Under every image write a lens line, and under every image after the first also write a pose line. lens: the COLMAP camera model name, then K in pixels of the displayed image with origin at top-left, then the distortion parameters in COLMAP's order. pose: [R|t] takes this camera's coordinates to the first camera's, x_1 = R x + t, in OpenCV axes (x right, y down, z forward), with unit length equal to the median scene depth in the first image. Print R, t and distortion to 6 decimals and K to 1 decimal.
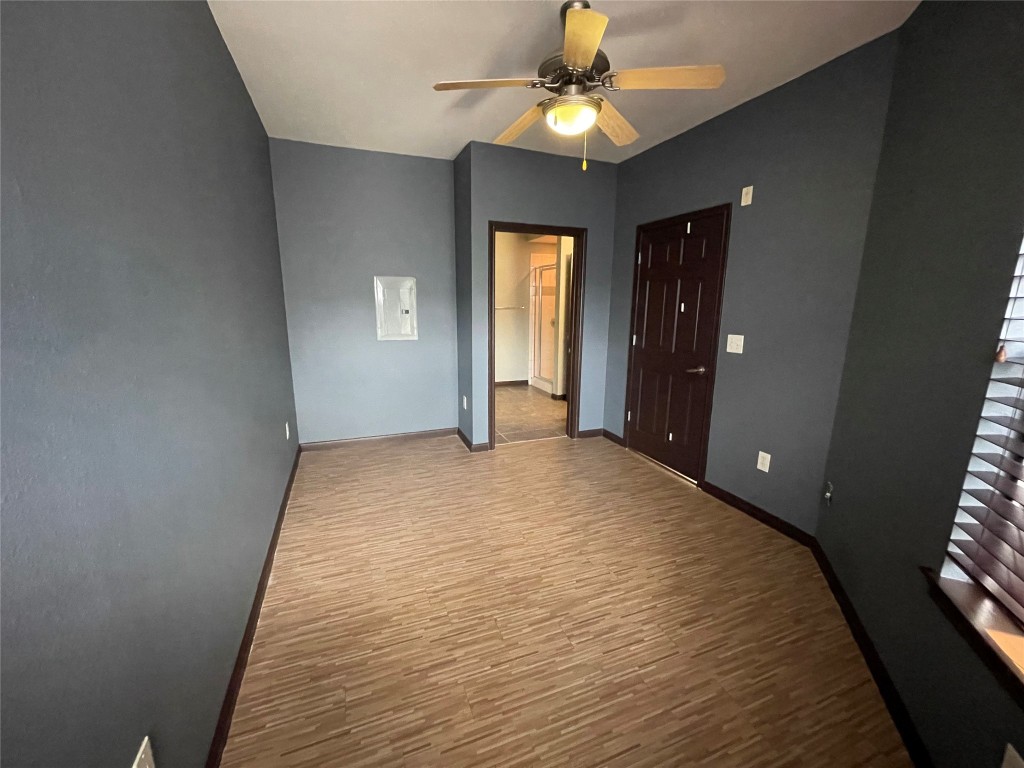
lens RADIAL K [[412.7, 0, 509.8], [0, 412.7, 384.6], [0, 0, 1]] dist [-0.001990, -0.000624]
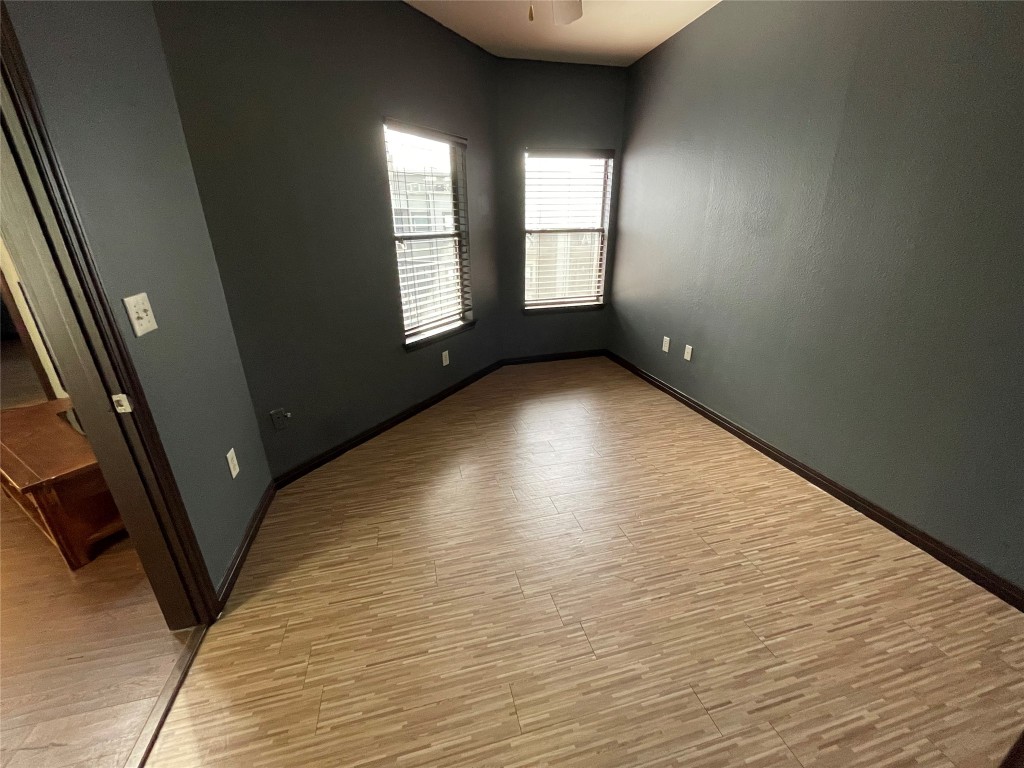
lens RADIAL K [[412.7, 0, 510.4], [0, 412.7, 383.3], [0, 0, 1]] dist [-0.001990, -0.000624]
pose [[-0.992476, -0.037511, 0.116552, 0.079588], [0.032045, 0.839156, 0.542946, -0.292723], [-0.118172, 0.542596, -0.831640, 1.483886]]
